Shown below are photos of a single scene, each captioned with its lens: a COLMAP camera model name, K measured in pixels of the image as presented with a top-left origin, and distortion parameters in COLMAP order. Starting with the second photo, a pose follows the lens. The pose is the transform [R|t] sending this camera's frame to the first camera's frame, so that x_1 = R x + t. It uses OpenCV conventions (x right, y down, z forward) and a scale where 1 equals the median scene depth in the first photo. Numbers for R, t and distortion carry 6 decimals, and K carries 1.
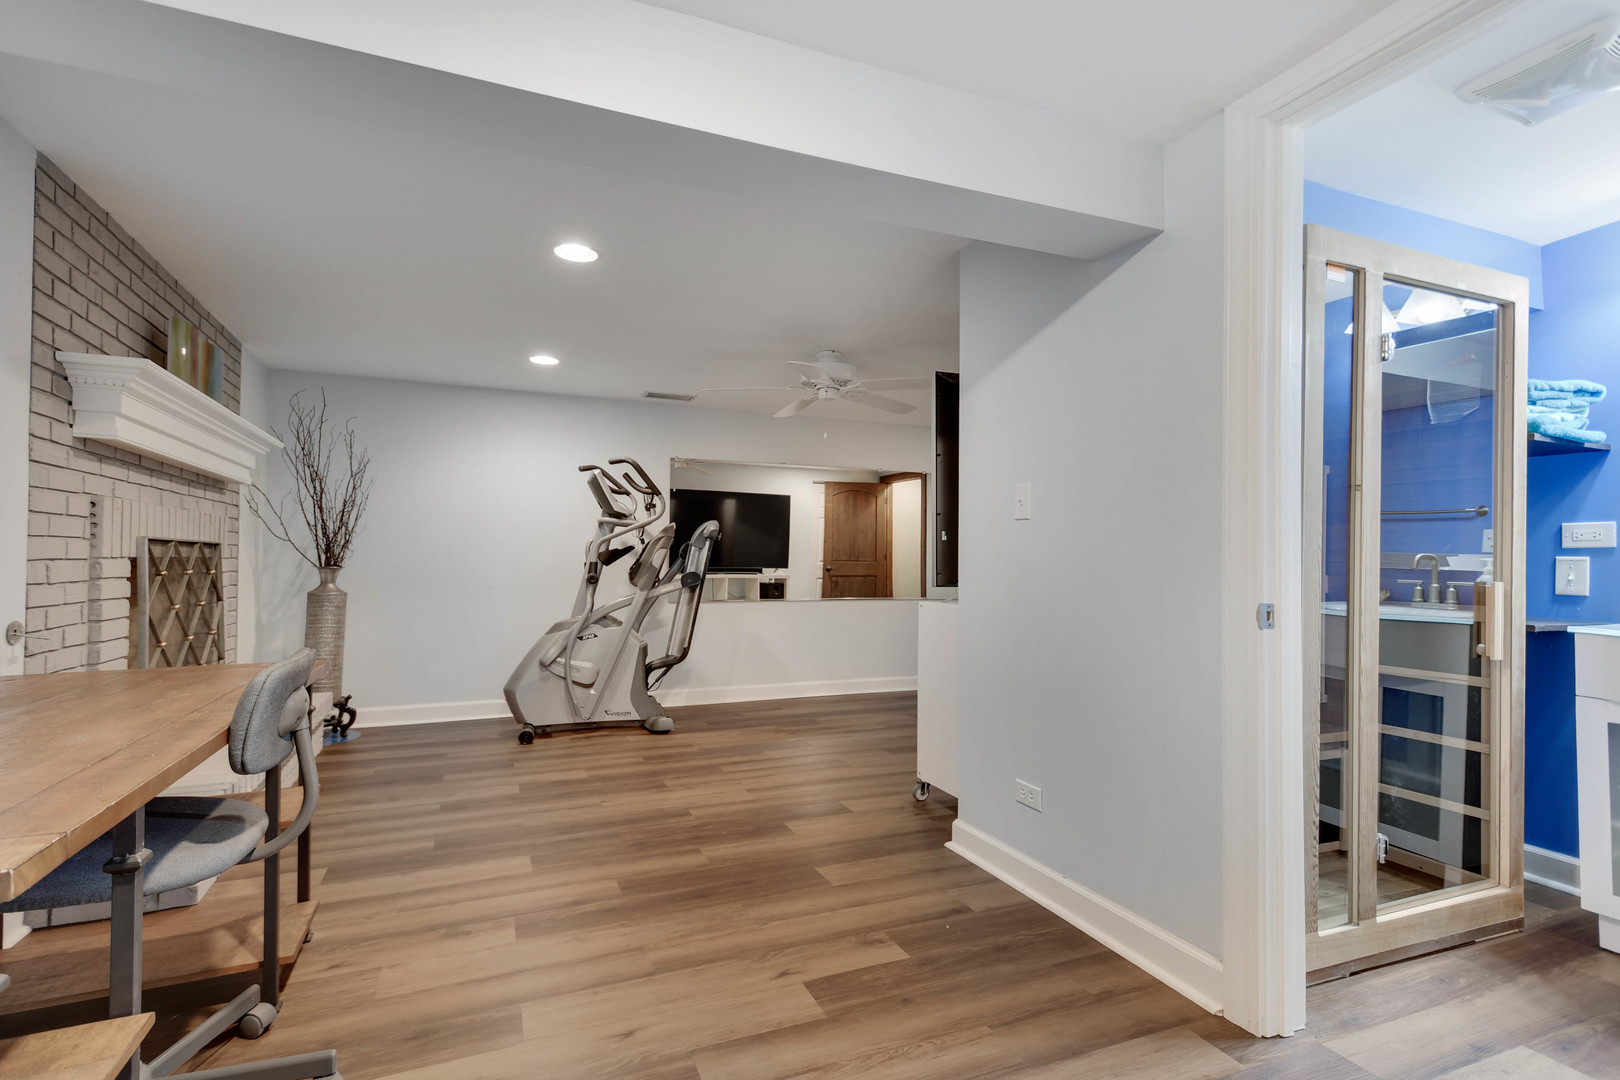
lens RADIAL K [[741.0, 0, 767.6], [0, 741.0, 556.8], [0, 0, 1]] dist [0.028632, -0.016637]
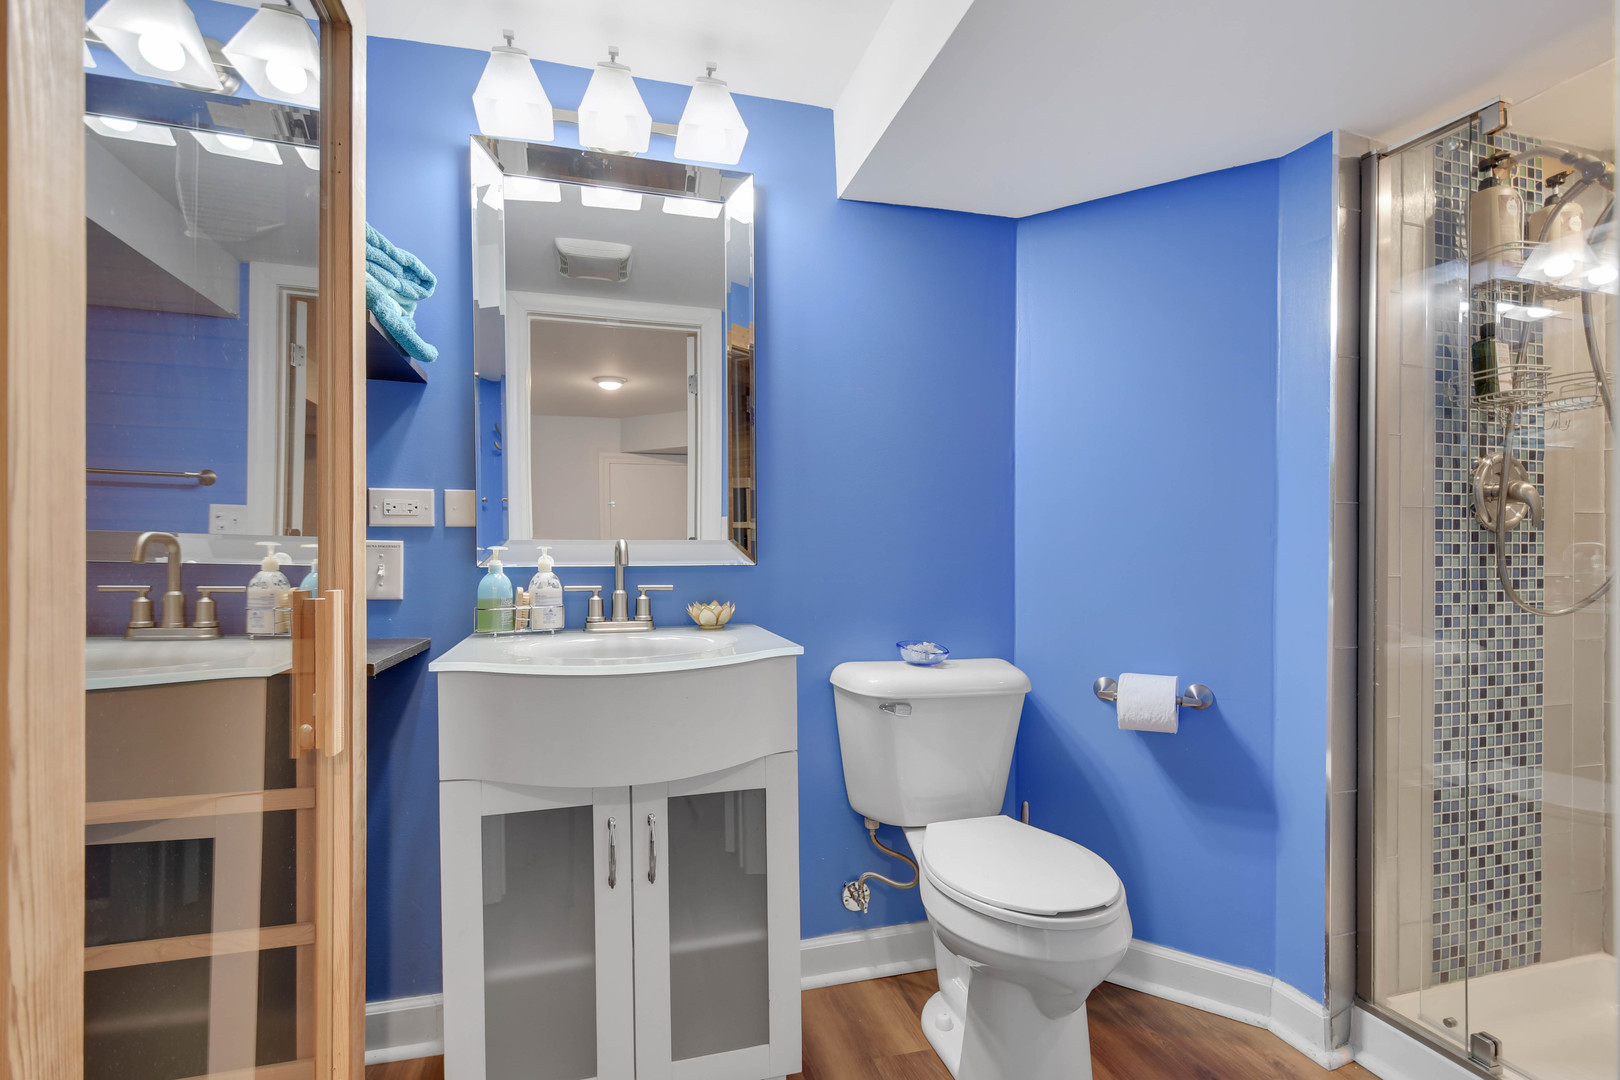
lens RADIAL K [[741.0, 0, 767.6], [0, 741.0, 556.8], [0, 0, 1]] dist [0.028632, -0.016637]
pose [[0.120031, -0.011736, 0.992701, 0.513090], [-0.003001, 0.999921, 0.012184, 0.006132], [-0.992766, -0.004441, 0.119986, 0.640879]]
